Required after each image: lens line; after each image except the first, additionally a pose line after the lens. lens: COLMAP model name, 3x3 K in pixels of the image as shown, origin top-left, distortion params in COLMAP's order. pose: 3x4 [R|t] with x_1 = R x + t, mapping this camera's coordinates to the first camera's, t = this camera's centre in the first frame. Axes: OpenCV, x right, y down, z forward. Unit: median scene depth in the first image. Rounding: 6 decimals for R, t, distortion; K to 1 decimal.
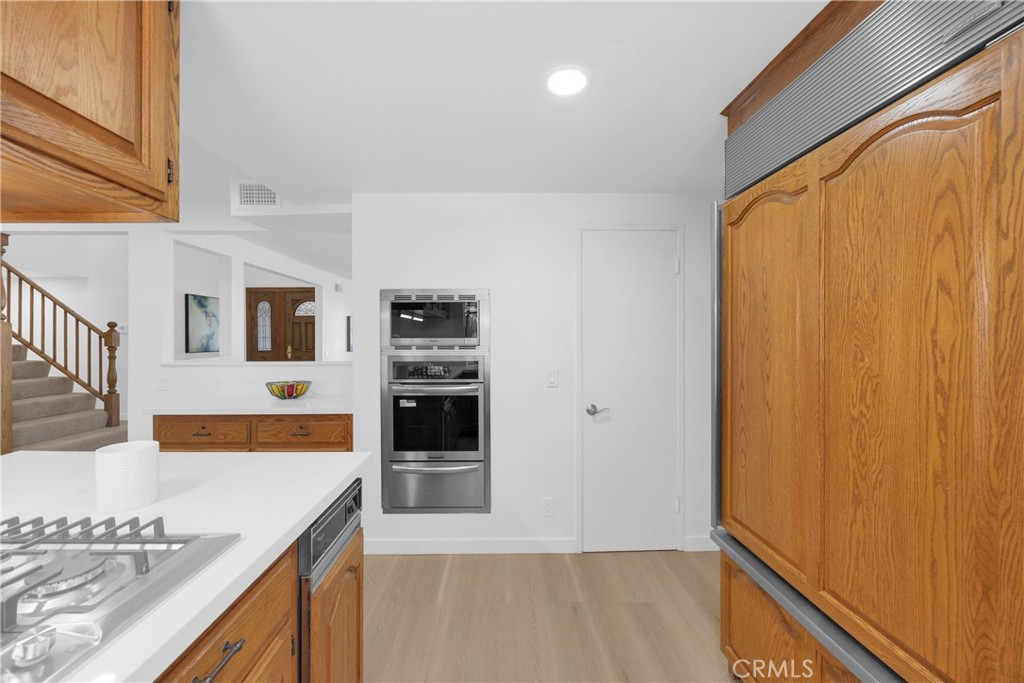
lens RADIAL K [[388.1, 0, 503.3], [0, 388.1, 340.9], [0, 0, 1]] dist [-0.006070, 0.000144]
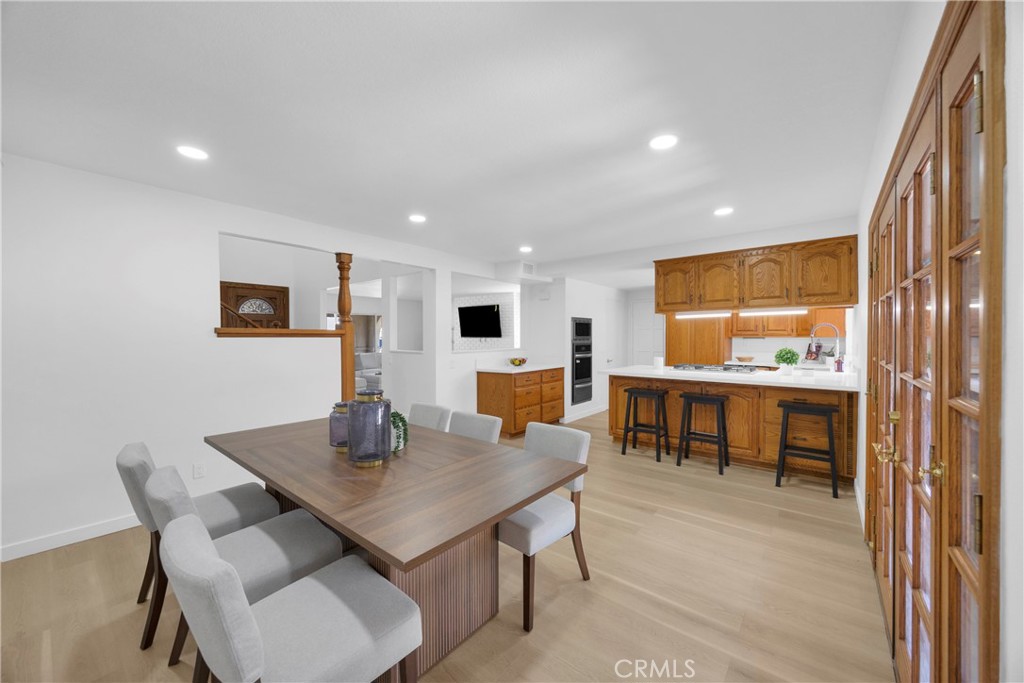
lens RADIAL K [[388.1, 0, 509.5], [0, 388.1, 336.5], [0, 0, 1]] dist [-0.006070, 0.000144]
pose [[0.650604, 0.002995, 0.759412, -2.543118], [0.006239, 0.999937, -0.009289, 0.016100], [-0.759392, 0.010782, 0.650544, -0.360905]]
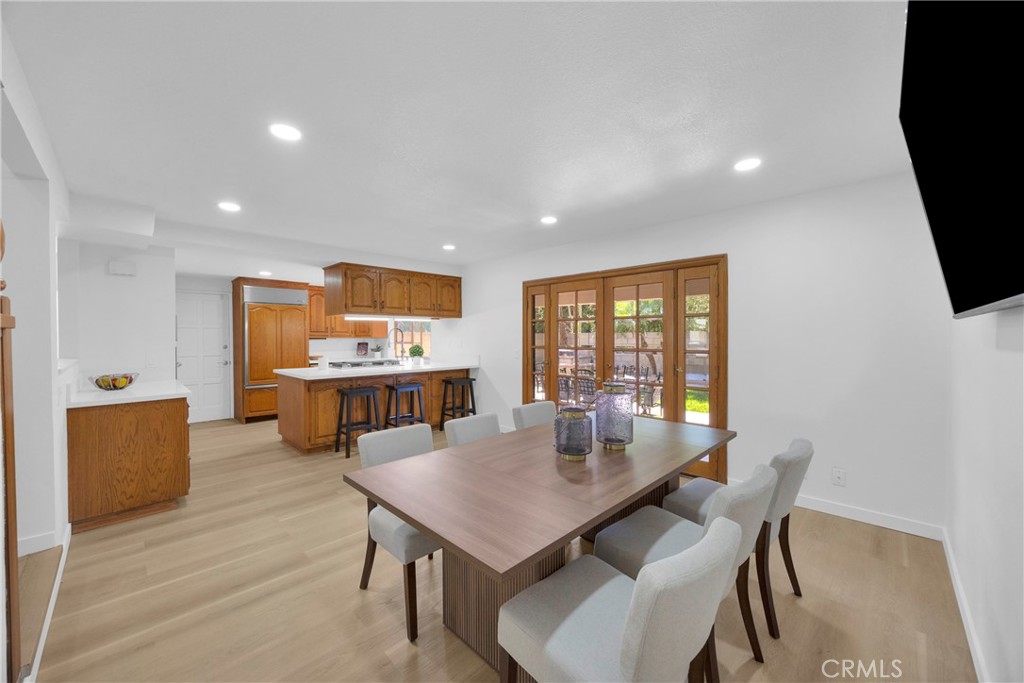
lens RADIAL K [[388.1, 0, 513.9], [0, 388.1, 341.8], [0, 0, 1]] dist [-0.006070, 0.000144]
pose [[-0.698348, -0.004030, 0.715747, -2.615920], [0.010734, 0.999813, 0.016103, 0.005333], [-0.715678, 0.018928, -0.698174, 1.116967]]
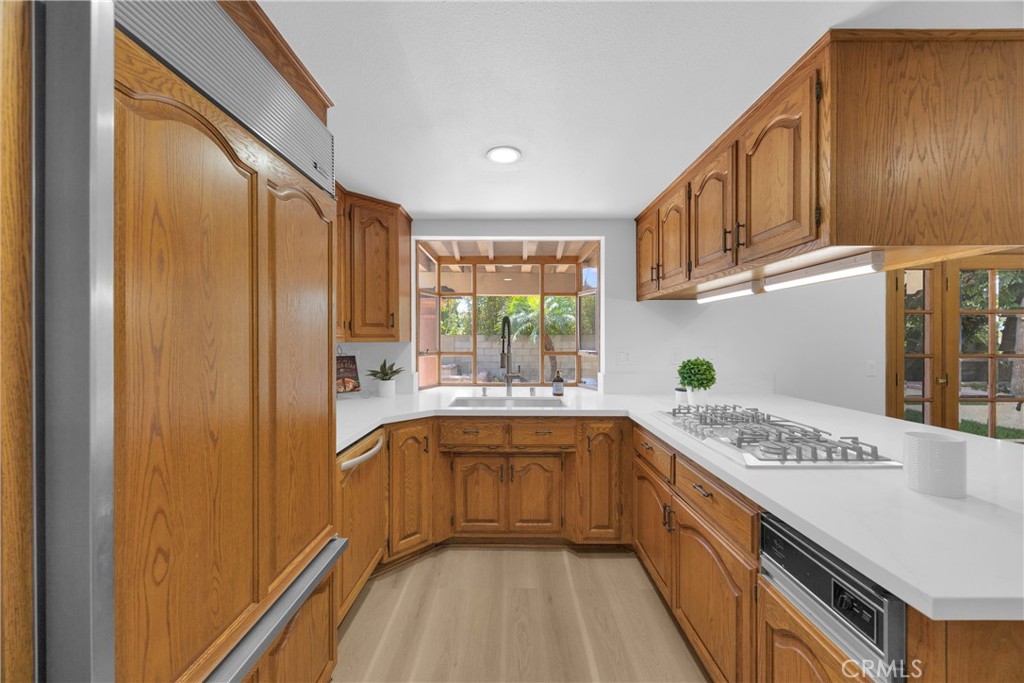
lens RADIAL K [[388.1, 0, 506.5], [0, 388.1, 342.3], [0, 0, 1]] dist [-0.006070, 0.000144]
pose [[-0.999496, 0.004819, 0.031375, 0.074830], [0.005368, 0.999833, 0.017446, -0.004419], [-0.031286, 0.017605, -0.999355, 0.863414]]
